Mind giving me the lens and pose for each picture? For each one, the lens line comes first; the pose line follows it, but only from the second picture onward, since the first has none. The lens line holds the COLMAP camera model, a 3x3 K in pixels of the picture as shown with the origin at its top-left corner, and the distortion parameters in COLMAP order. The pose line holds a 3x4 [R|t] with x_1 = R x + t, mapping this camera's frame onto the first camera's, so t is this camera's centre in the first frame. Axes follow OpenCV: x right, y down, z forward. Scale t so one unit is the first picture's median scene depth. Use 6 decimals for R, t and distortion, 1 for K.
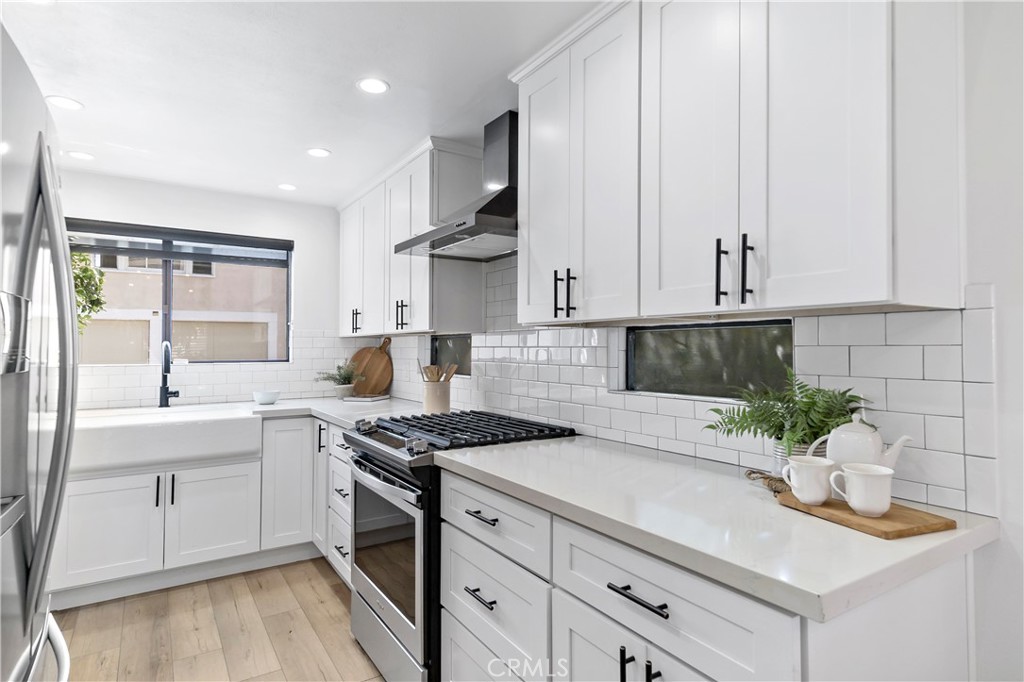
lens RADIAL K [[568.3, 0, 506.4], [0, 568.3, 331.6], [0, 0, 1]] dist [0.027385, -0.002536]
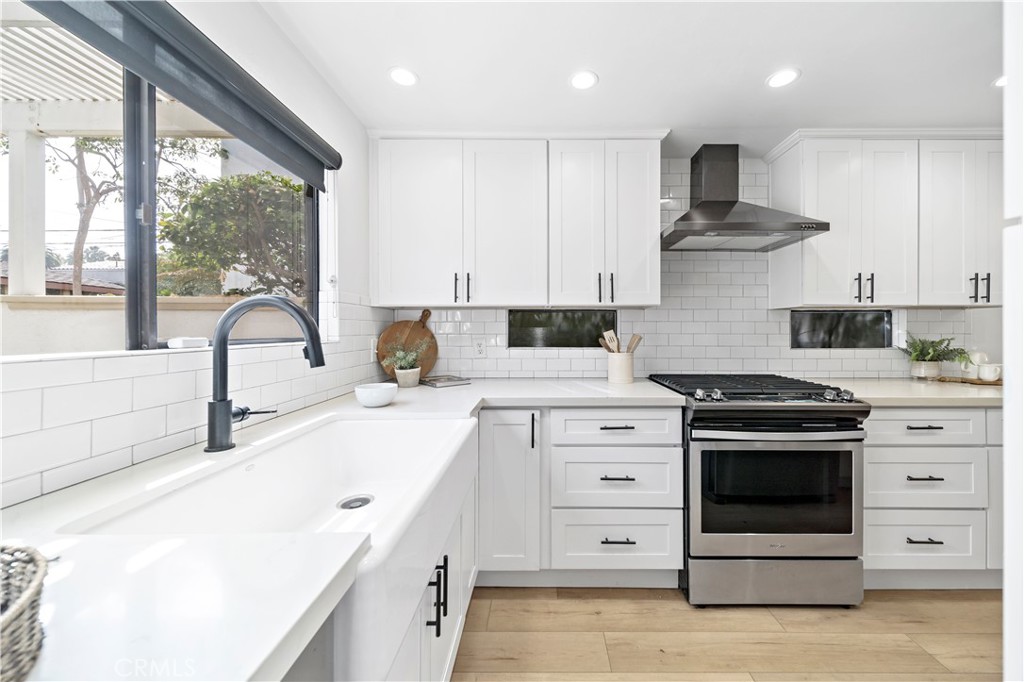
lens RADIAL K [[382.7, 0, 544.8], [0, 382.7, 327.4], [0, 0, 1]] dist [0.010508, -0.000689]
pose [[0.516173, 0.006346, 0.856461, -0.703650], [-0.025927, 0.999630, 0.008219, 0.032092], [-0.856092, -0.026448, 0.516147, 0.637179]]
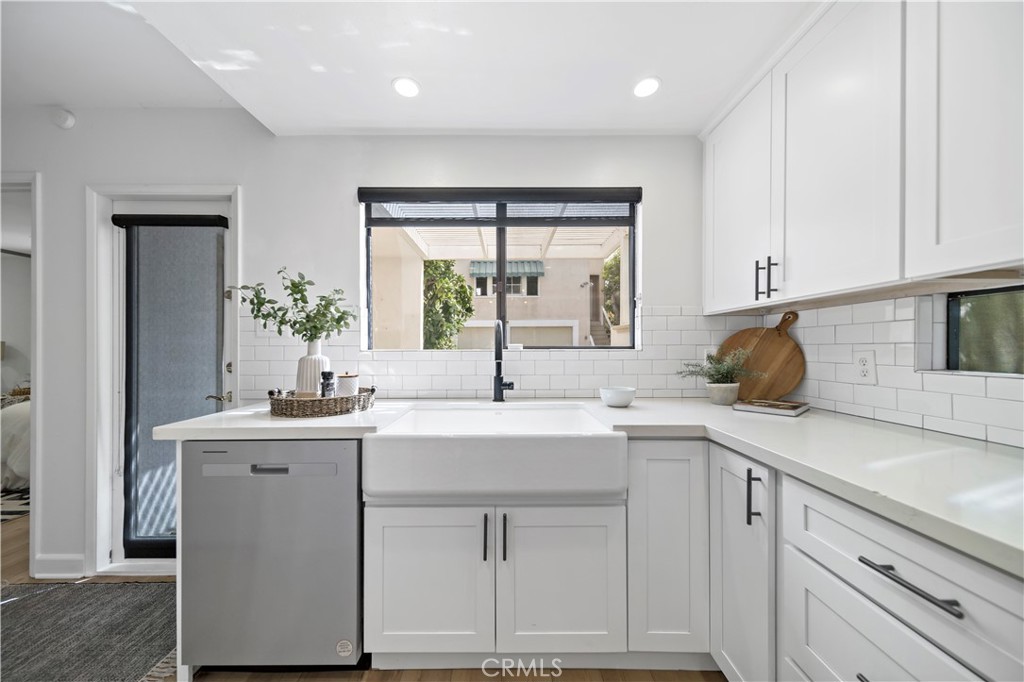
lens RADIAL K [[363.3, 0, 503.7], [0, 363.3, 343.8], [0, 0, 1]] dist [0.008488, -0.000217]
pose [[0.843609, -0.005910, -0.536926, -0.300795], [0.019272, 0.999628, 0.019277, 0.037618], [0.536612, -0.026610, 0.843409, 0.551146]]
